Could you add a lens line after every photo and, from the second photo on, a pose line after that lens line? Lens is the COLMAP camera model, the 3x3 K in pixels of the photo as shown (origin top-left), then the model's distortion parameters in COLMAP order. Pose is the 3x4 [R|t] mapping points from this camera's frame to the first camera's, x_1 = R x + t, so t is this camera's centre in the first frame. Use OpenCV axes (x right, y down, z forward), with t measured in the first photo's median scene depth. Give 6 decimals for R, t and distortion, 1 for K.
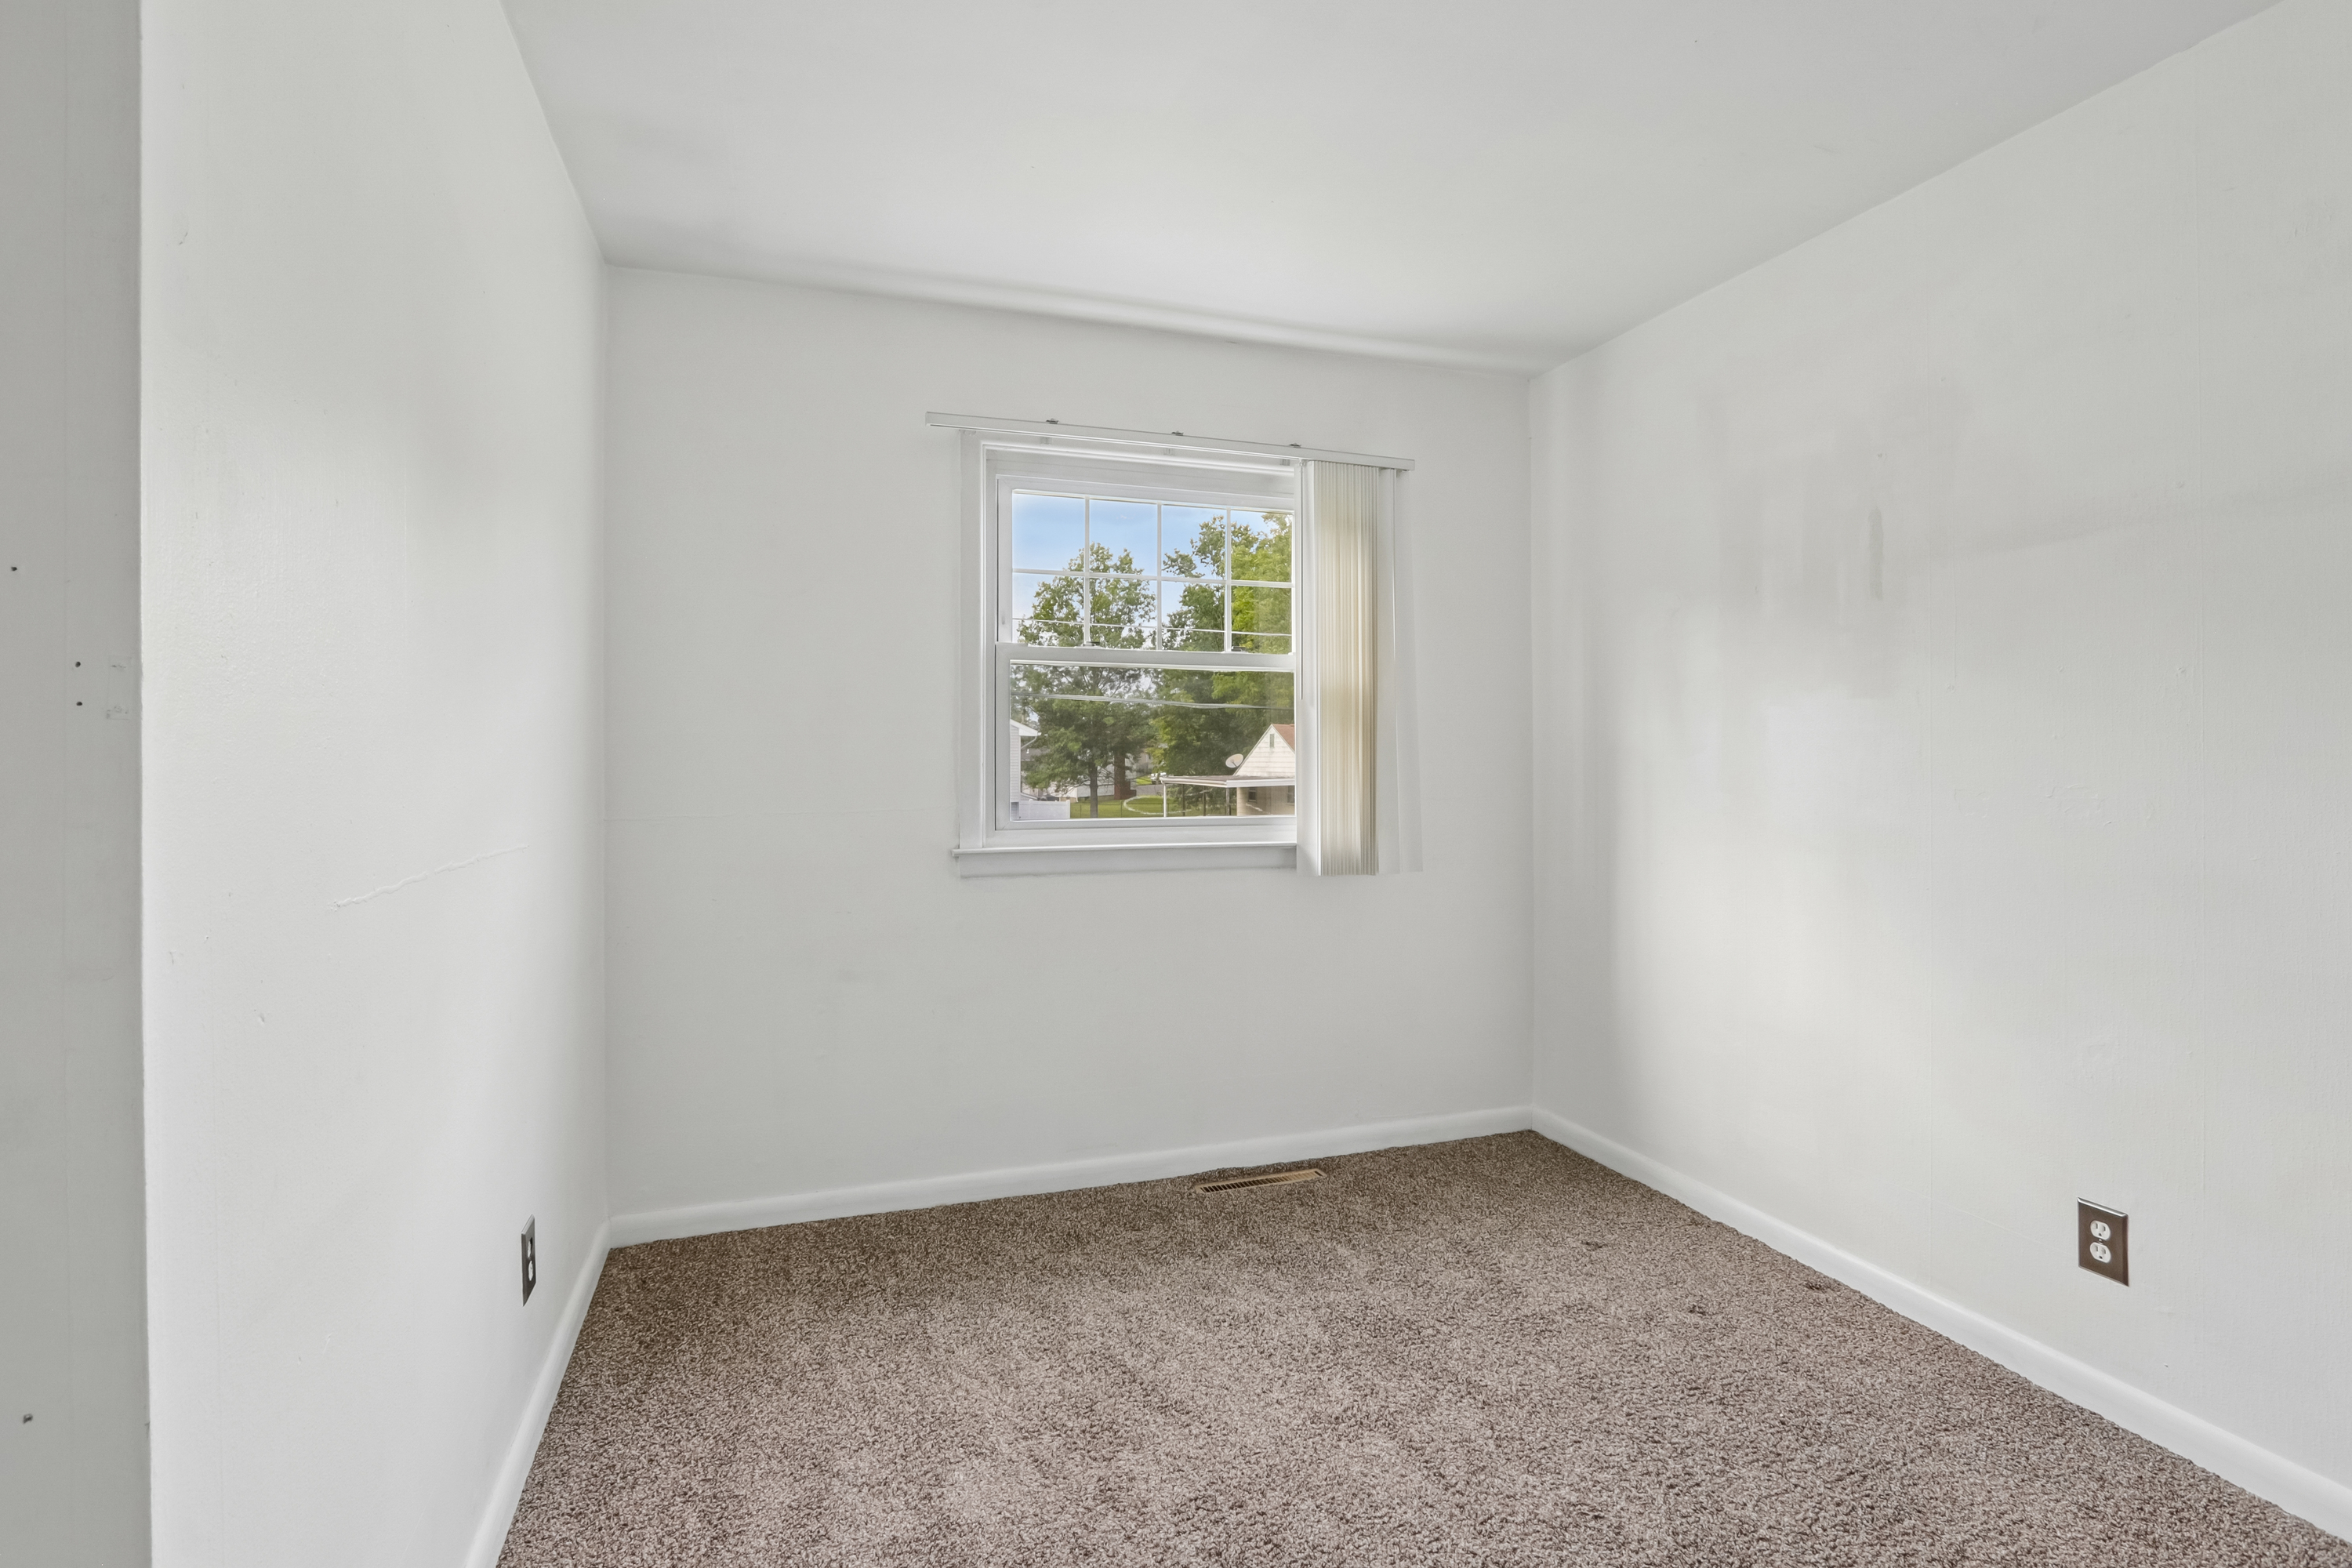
lens RADIAL K [[1088.6, 0, 1168.7], [0, 1088.6, 740.3], [0, 0, 1]] dist [-0.023219, 0.004760]
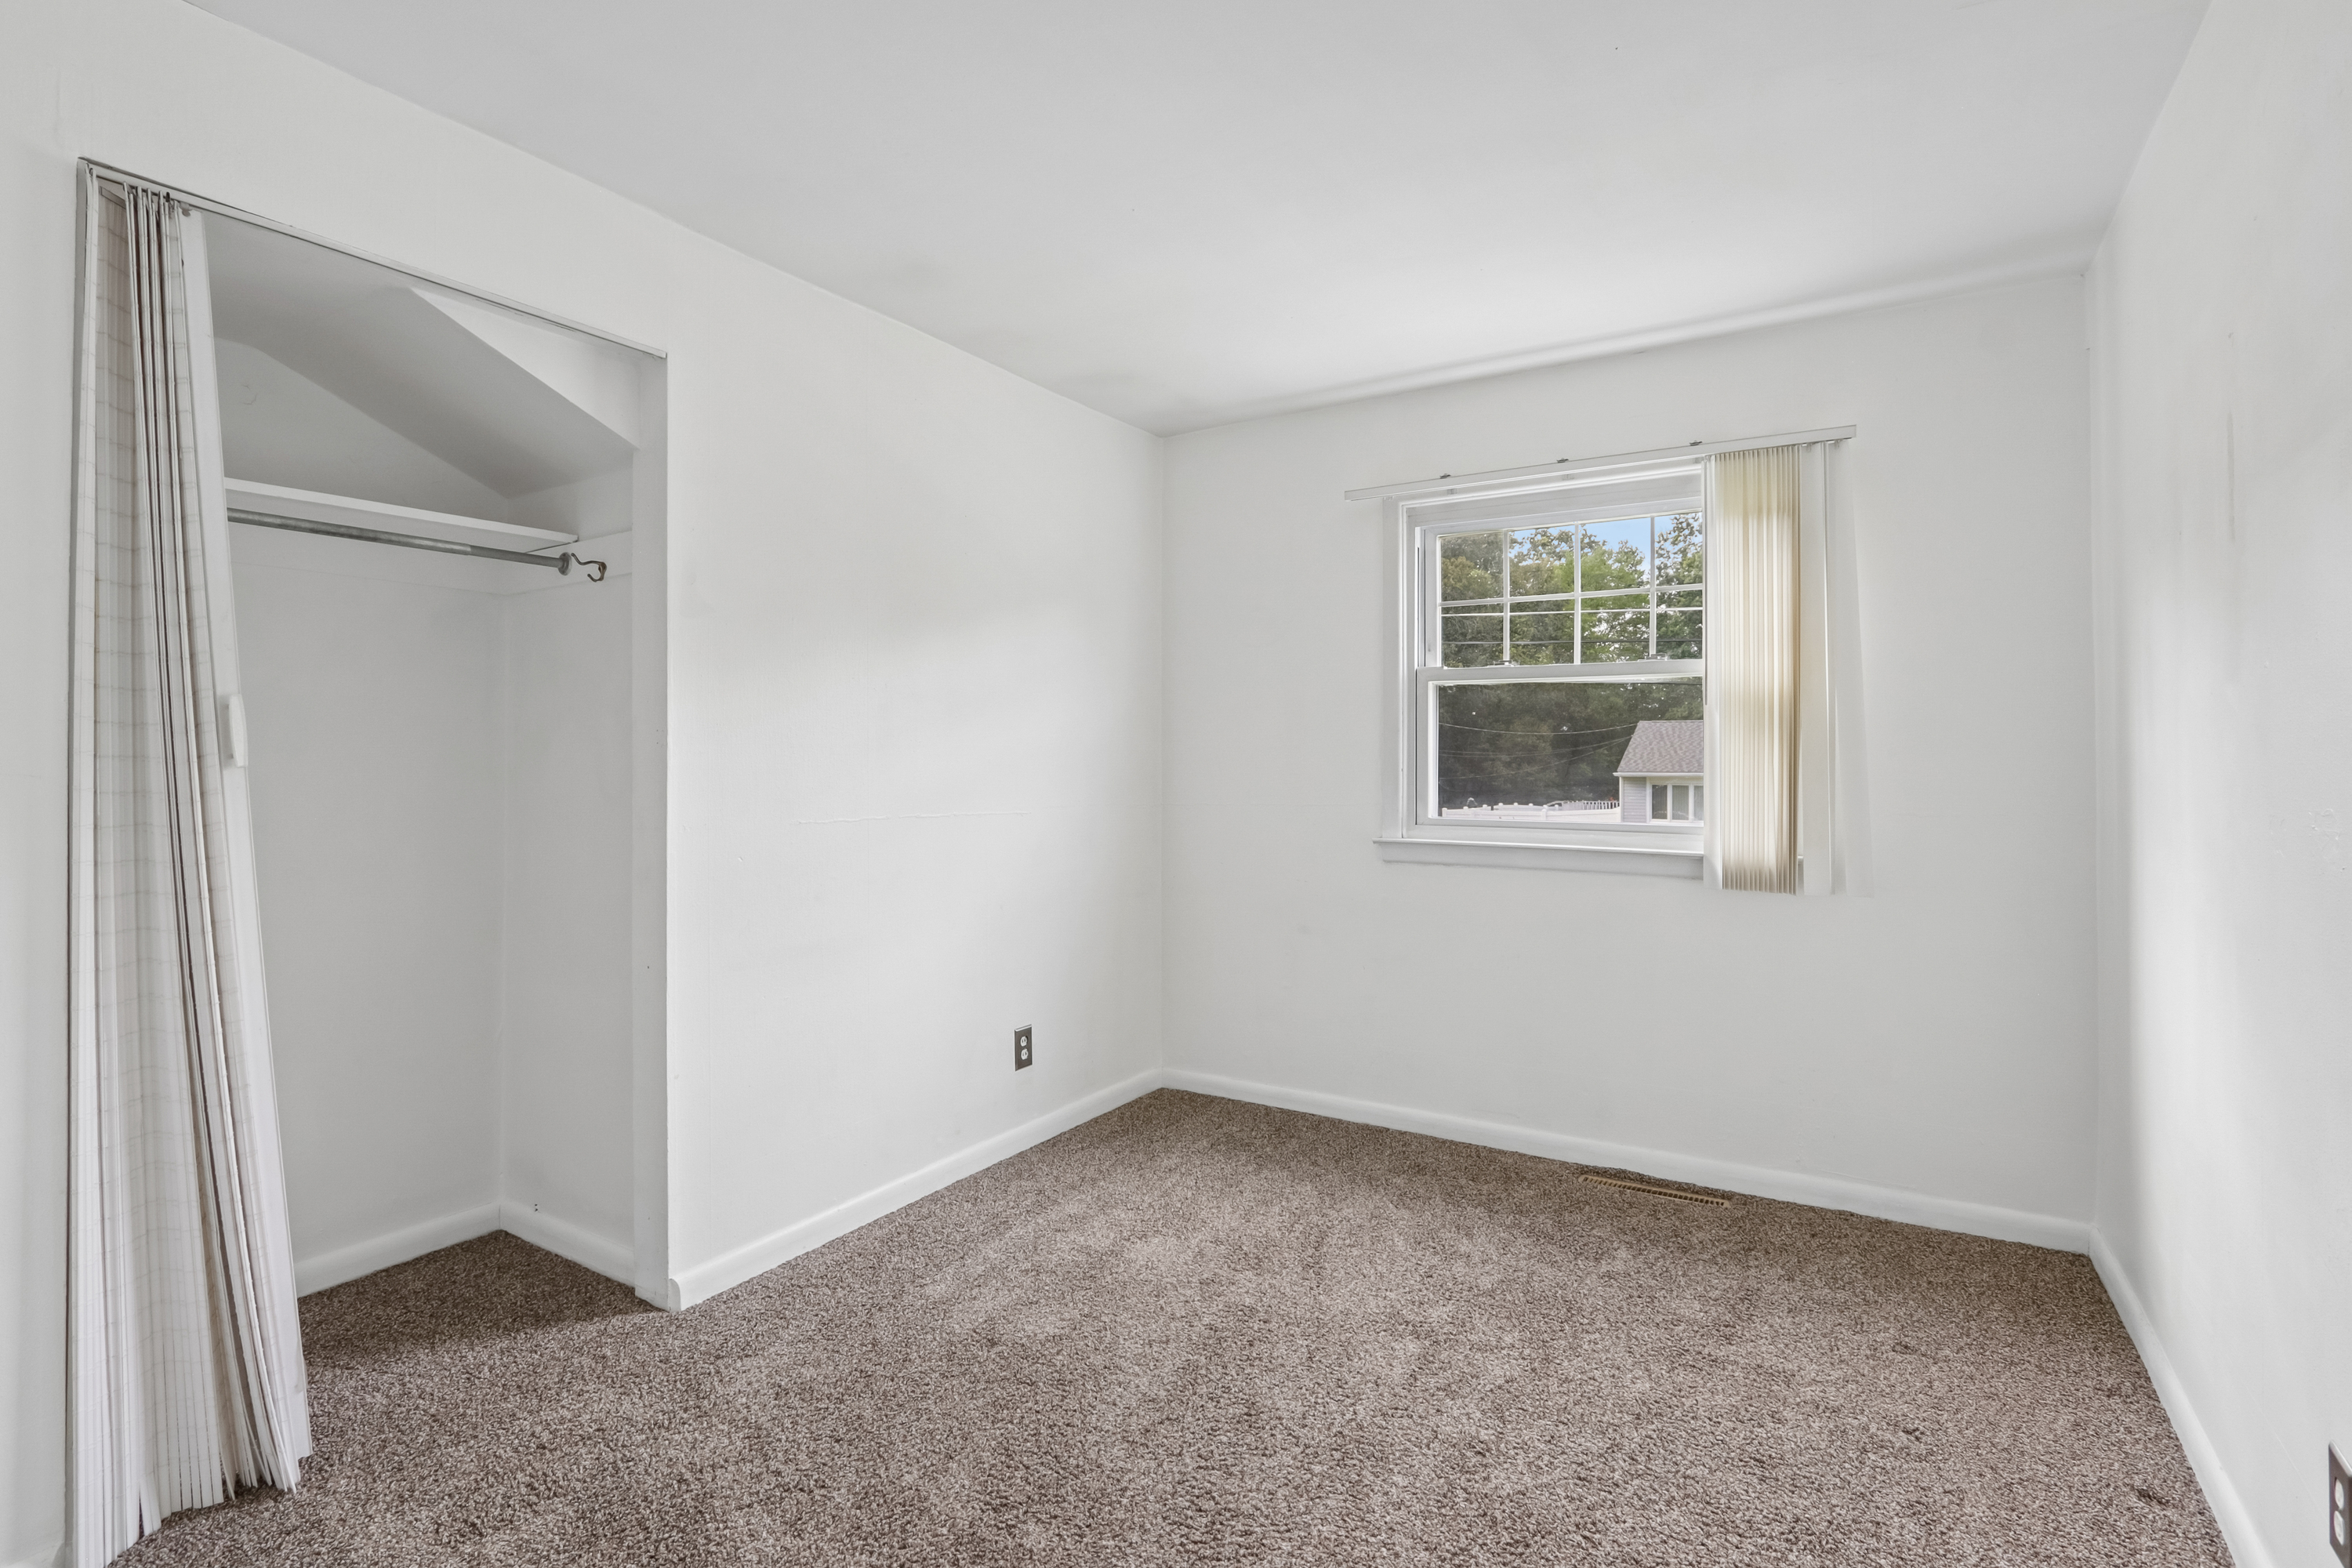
lens RADIAL K [[1088.6, 0, 1168.7], [0, 1088.6, 740.3], [0, 0, 1]] dist [-0.023219, 0.004760]
pose [[0.644196, -0.012115, -0.764765, 0.592735], [0.007425, 0.999926, -0.009586, -0.001035], [0.764825, 0.000497, 0.644238, 0.023014]]
